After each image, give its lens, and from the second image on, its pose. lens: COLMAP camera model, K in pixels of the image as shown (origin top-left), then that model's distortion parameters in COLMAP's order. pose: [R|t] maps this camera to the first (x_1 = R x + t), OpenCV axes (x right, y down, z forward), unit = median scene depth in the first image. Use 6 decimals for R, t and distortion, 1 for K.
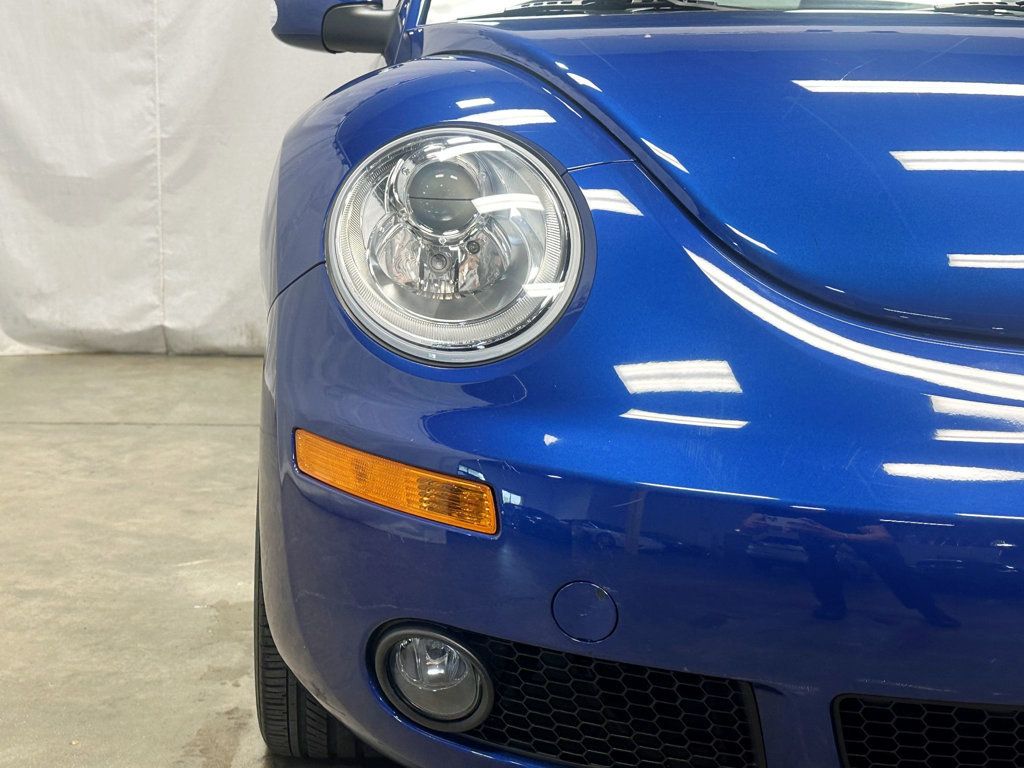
lens RADIAL K [[1340.7, 0, 515.5], [0, 1340.7, 373.8], [0, 0, 1]] dist [0.107389, 0.000000]
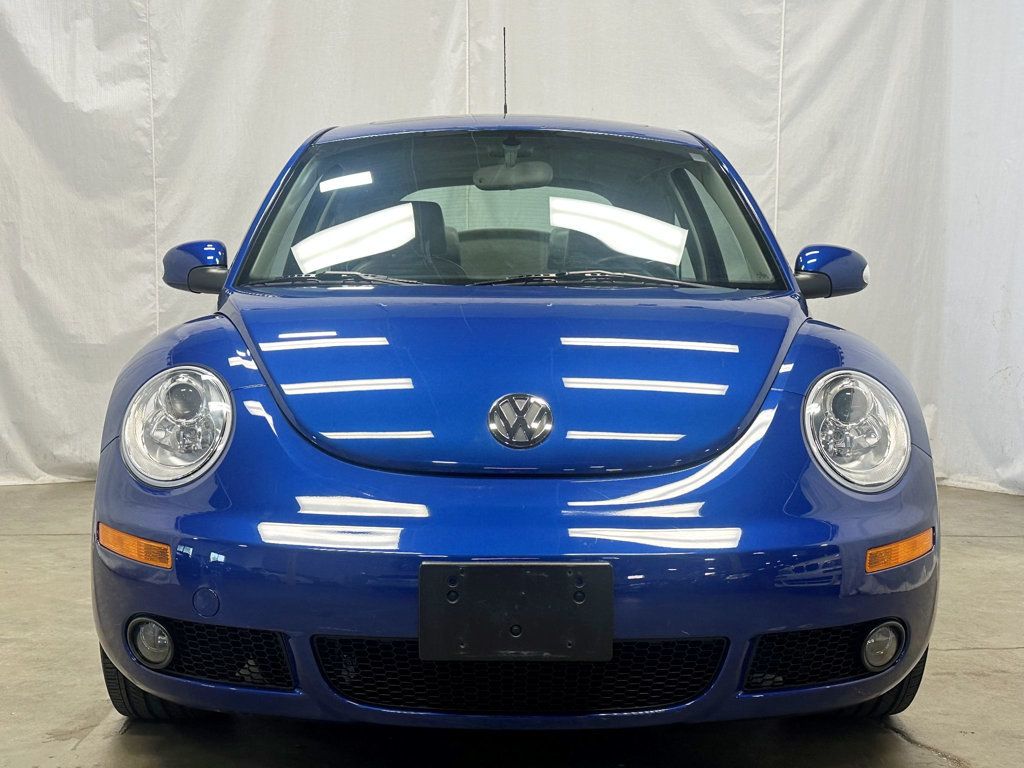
lens RADIAL K [[1340.7, 0, 510.0], [0, 1340.7, 381.2], [0, 0, 1]] dist [0.107389, 0.000000]
pose [[0.998131, -0.017228, -0.058639, 0.211174], [0.012279, 0.996413, -0.083729, 0.003416], [0.059872, 0.082852, 0.994762, -0.364679]]
